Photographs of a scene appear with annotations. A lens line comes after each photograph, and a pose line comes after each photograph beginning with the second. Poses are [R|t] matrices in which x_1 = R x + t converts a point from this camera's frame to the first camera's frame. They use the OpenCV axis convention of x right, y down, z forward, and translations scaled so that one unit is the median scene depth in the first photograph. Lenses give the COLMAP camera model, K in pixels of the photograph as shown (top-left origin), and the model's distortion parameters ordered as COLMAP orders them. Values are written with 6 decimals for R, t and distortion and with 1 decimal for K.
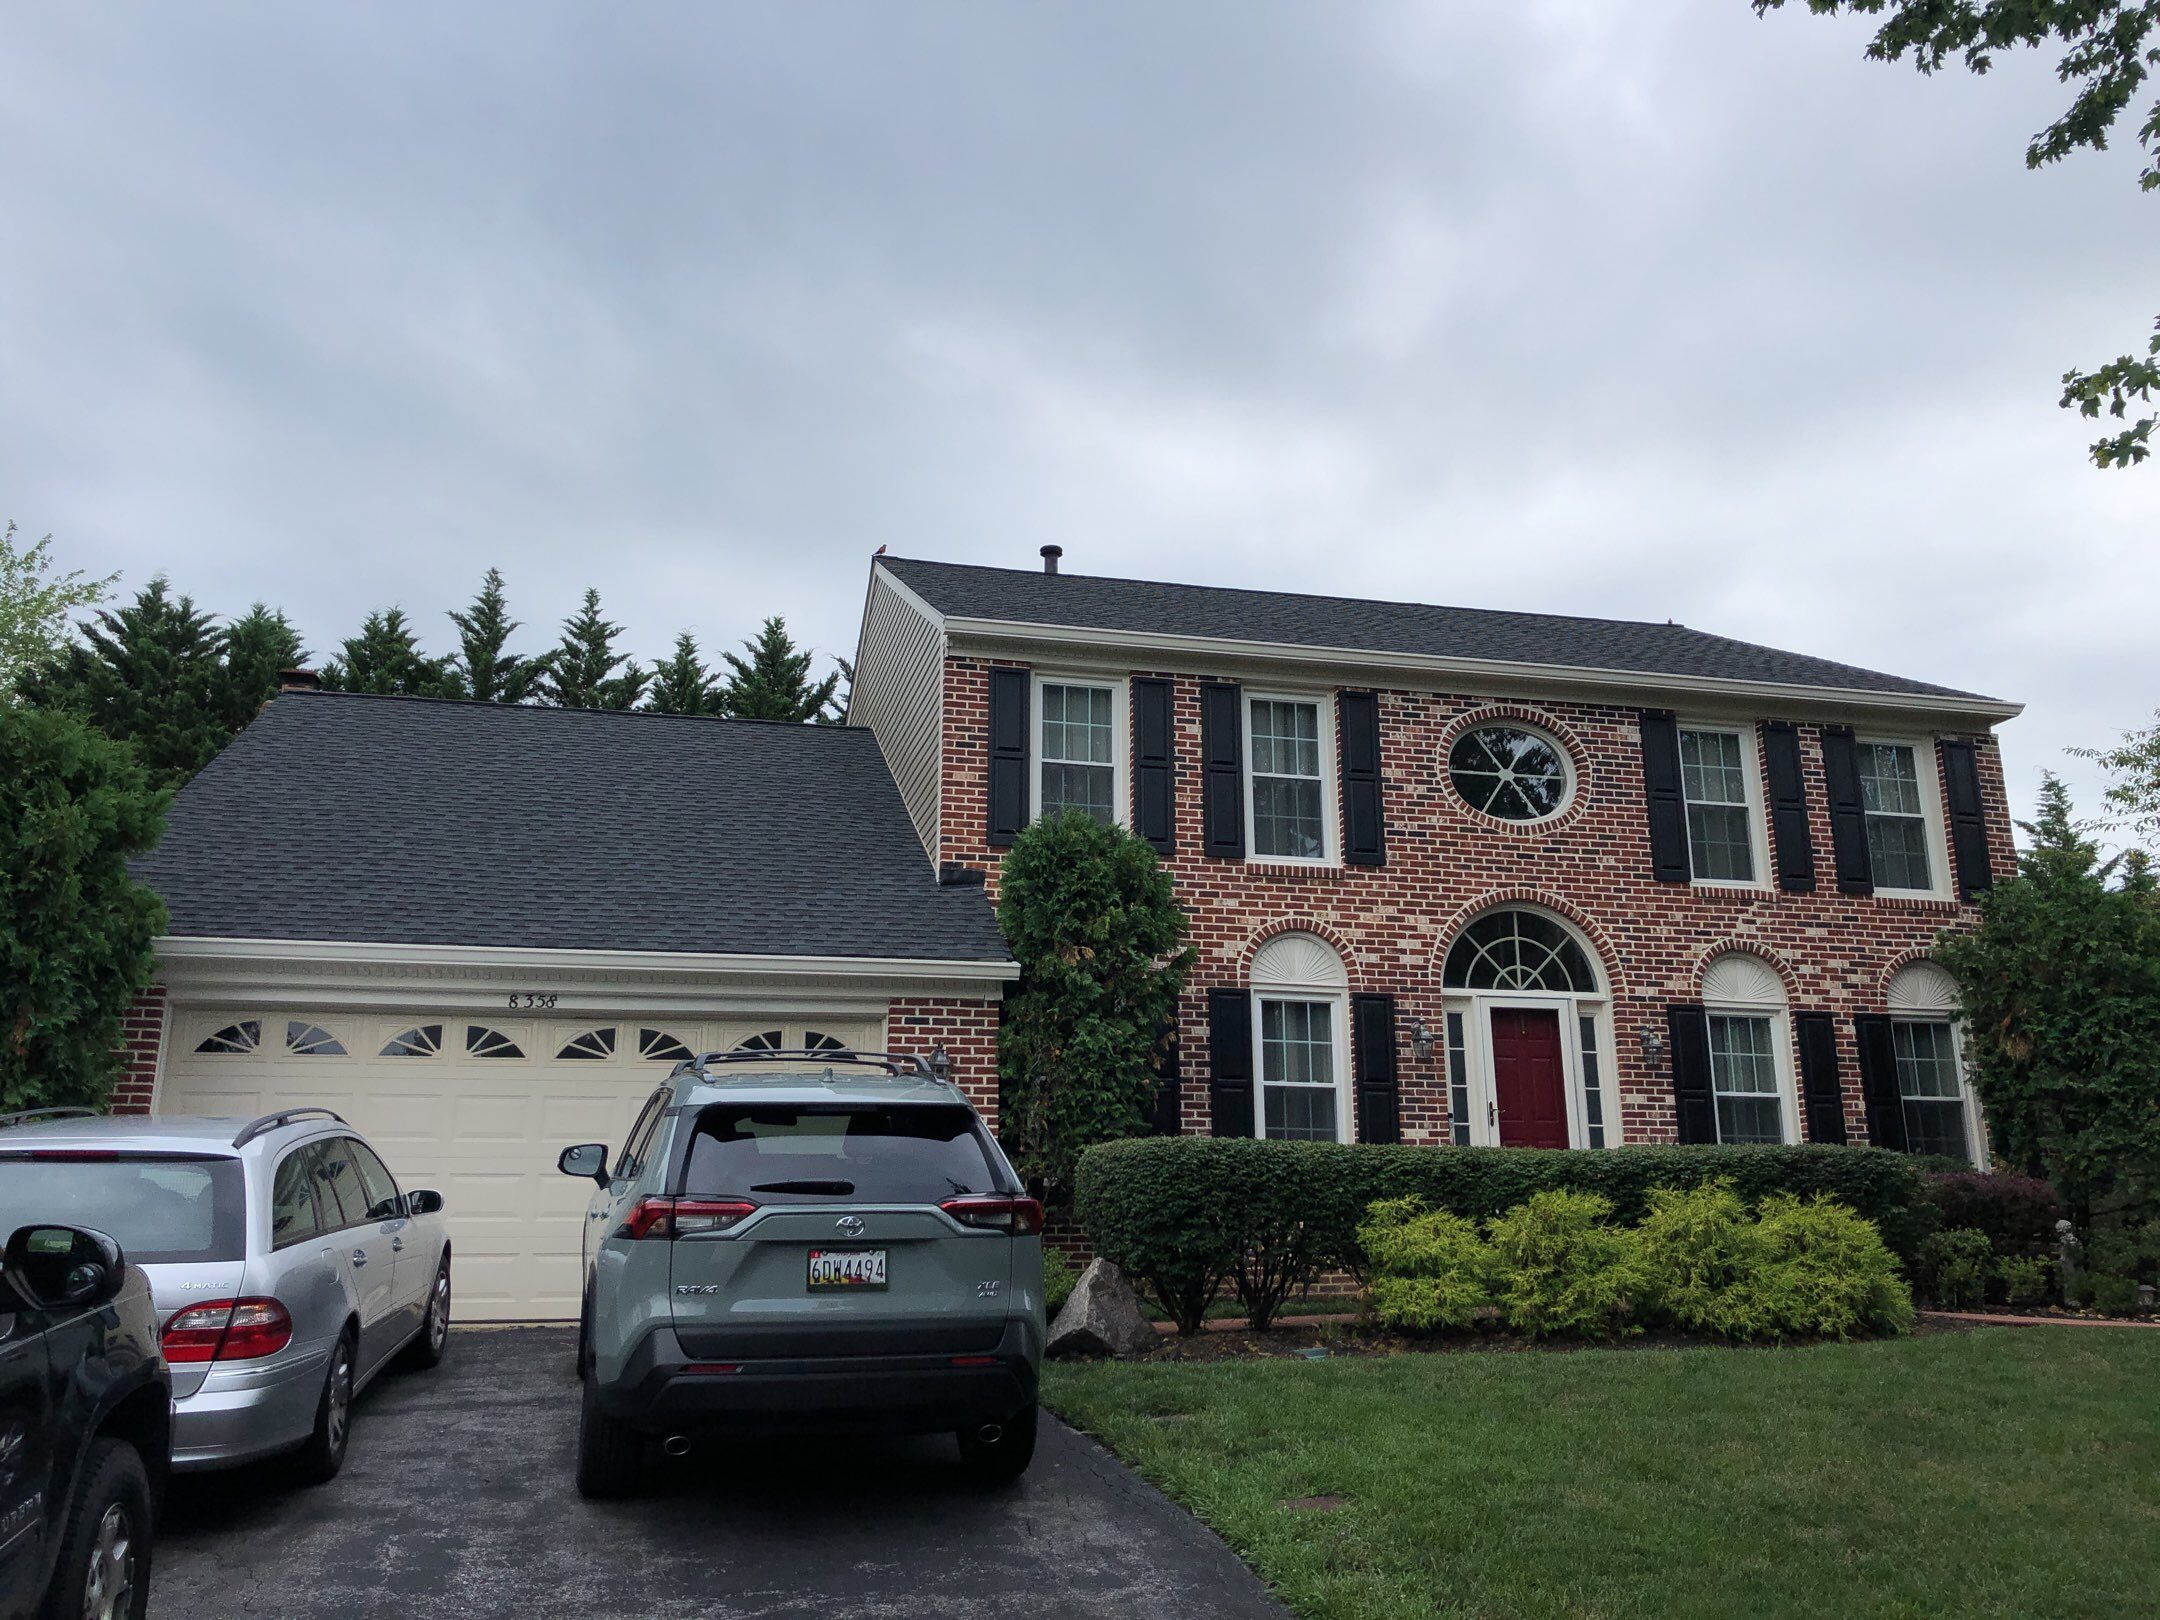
lens RADIAL K [[1672.1, 0, 1087.5], [0, 1672.1, 801.4], [0, 0, 1]] dist [-0.001346, 0.015758]
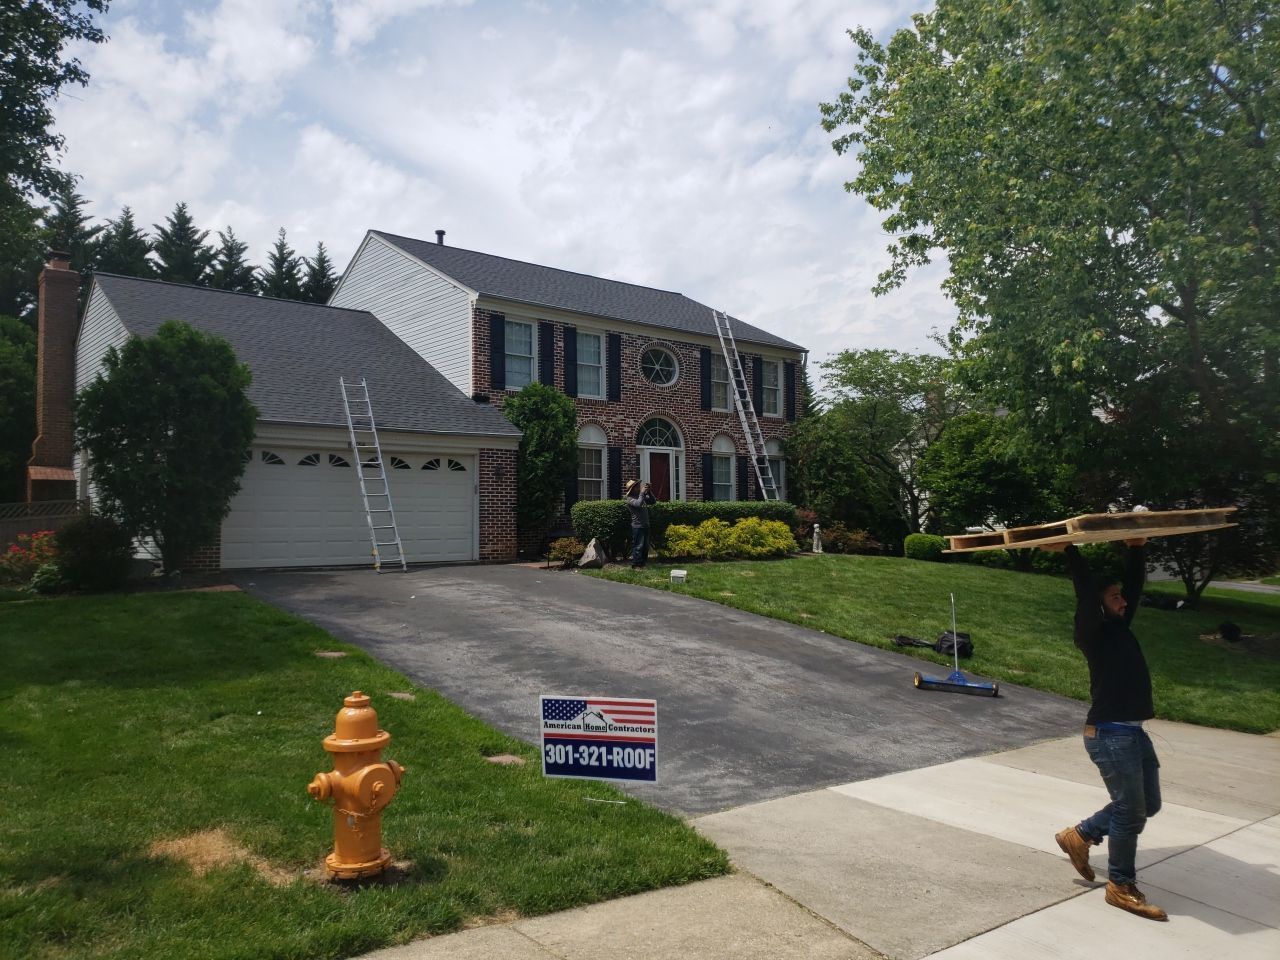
lens RADIAL K [[990.9, 0, 644.5], [0, 990.9, 474.9], [0, 0, 1]] dist [-0.001346, 0.015758]
pose [[0.890573, 0.016034, 0.454558, -0.505980], [-0.100002, 0.981827, 0.161292, -0.103176], [-0.443711, -0.189099, 0.875992, -0.439446]]
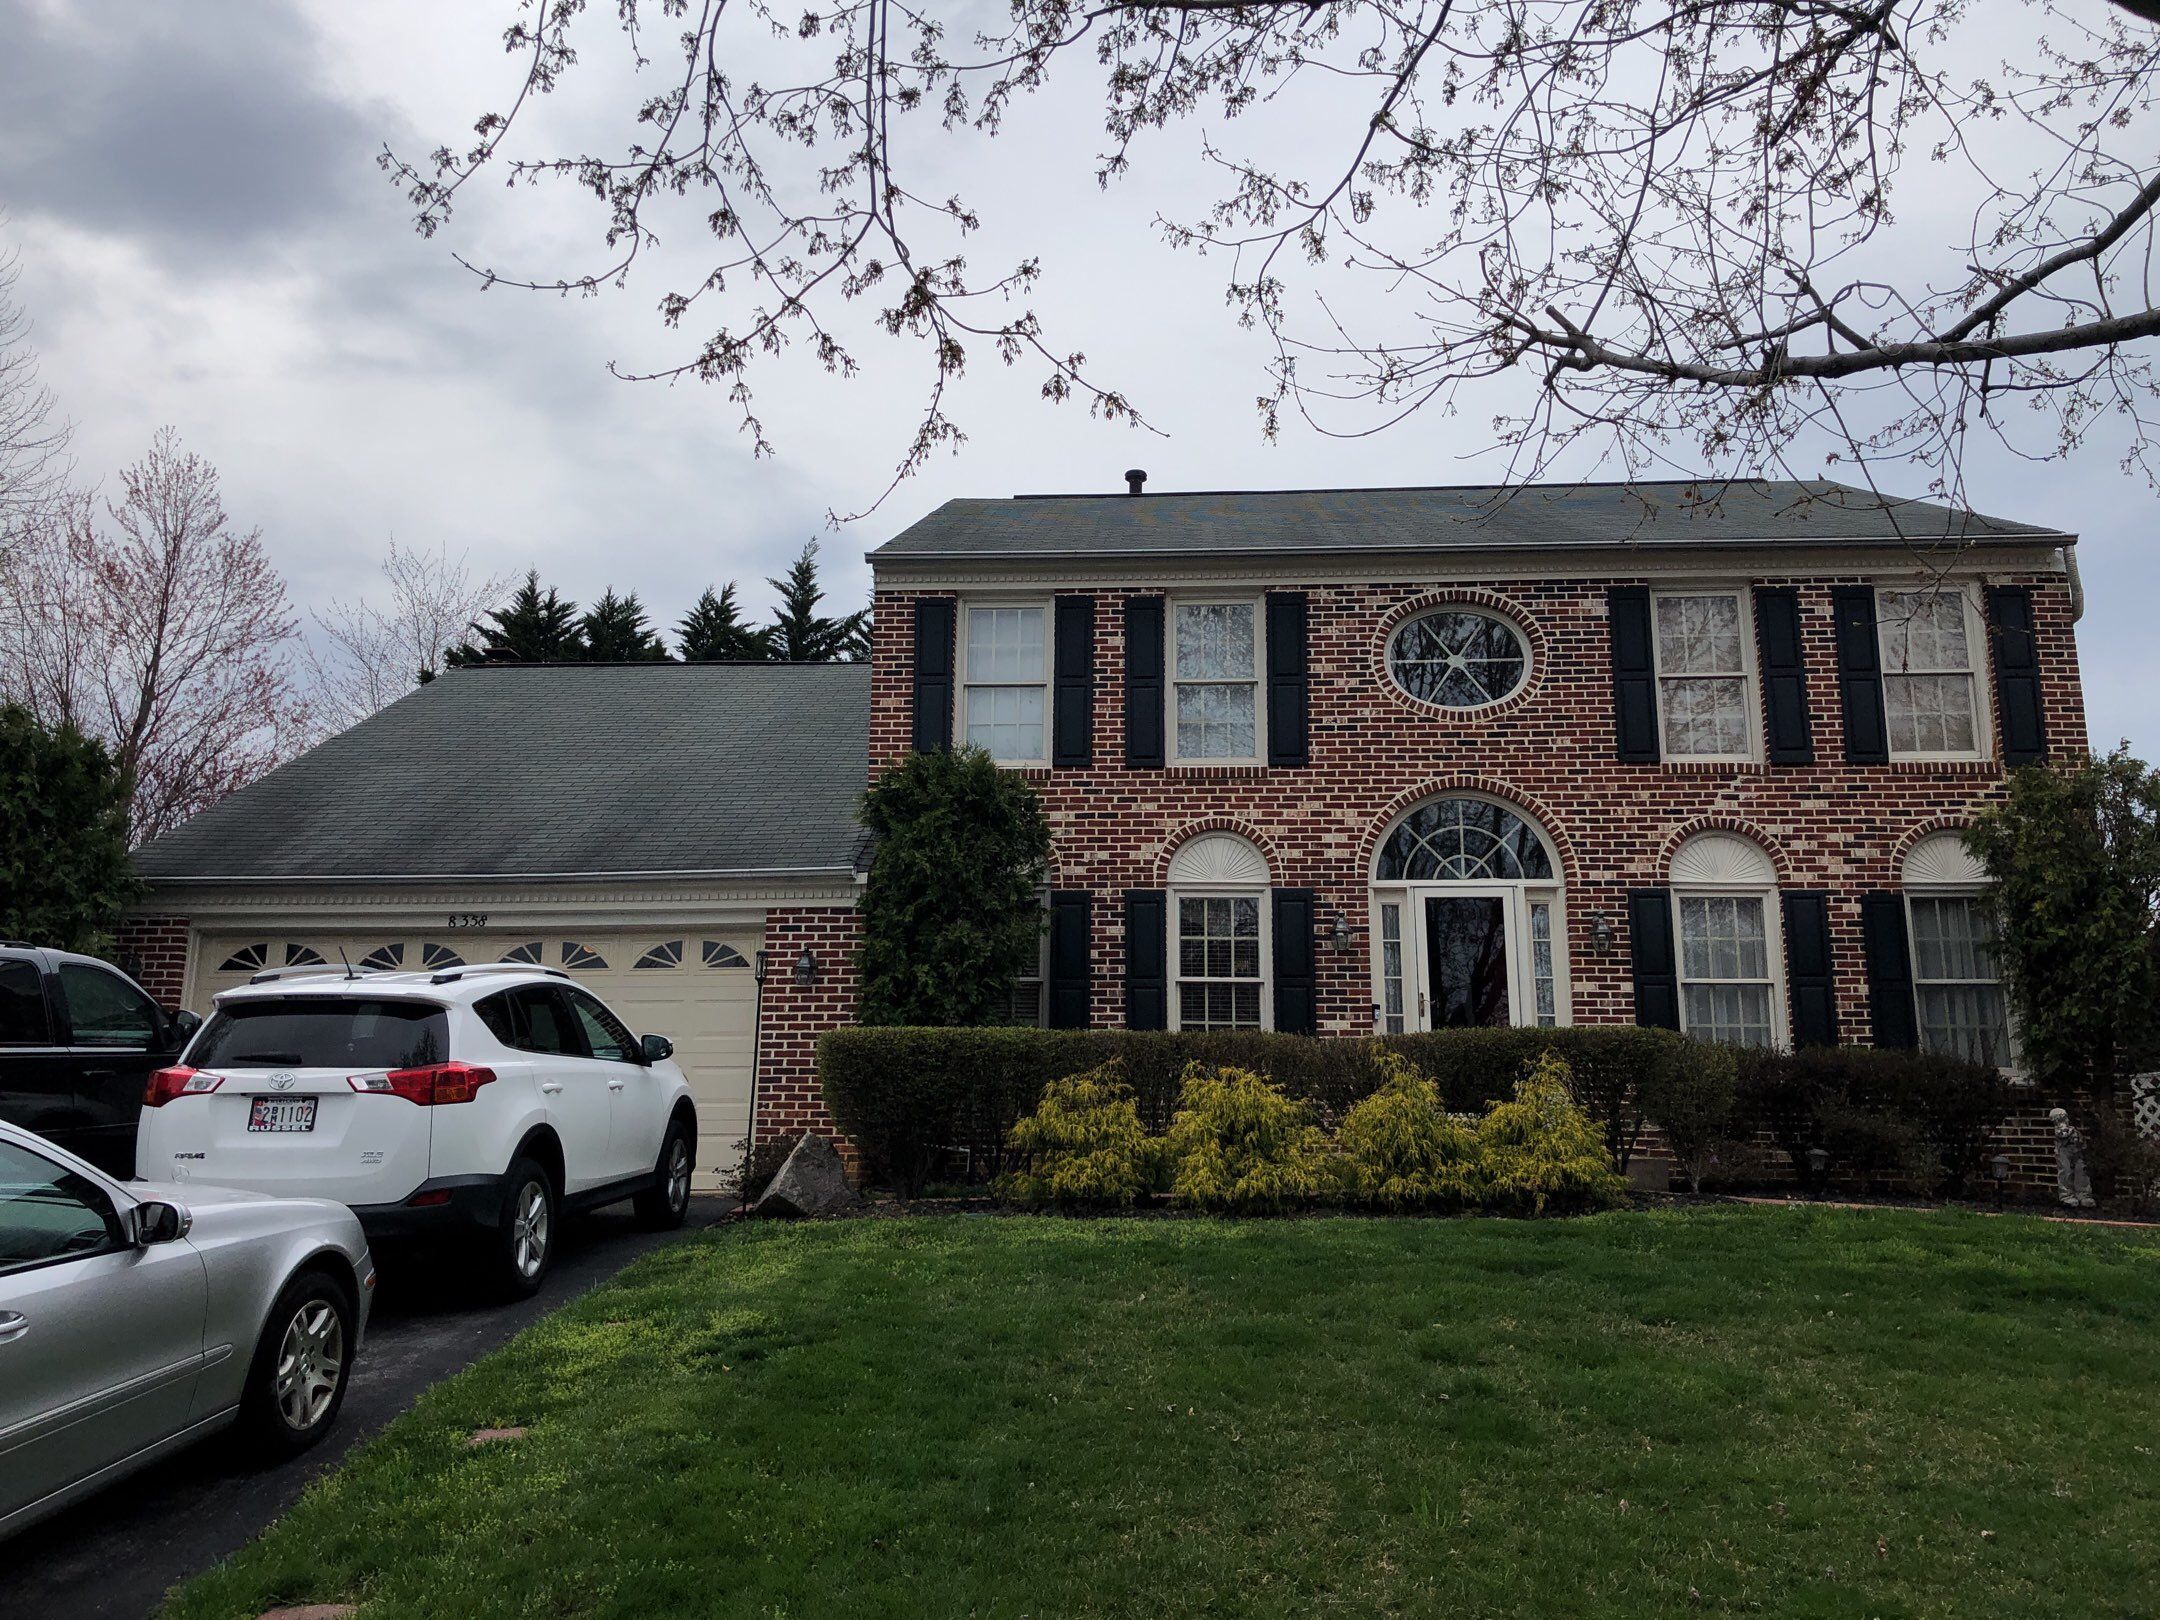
lens RADIAL K [[1672.1, 0, 1087.5], [0, 1672.1, 801.4], [0, 0, 1]] dist [-0.001346, 0.015758]
pose [[0.955843, -0.053983, -0.288877, 0.331685], [0.067142, 0.997100, 0.035833, 0.017062], [0.286105, -0.053647, 0.956695, 0.000440]]
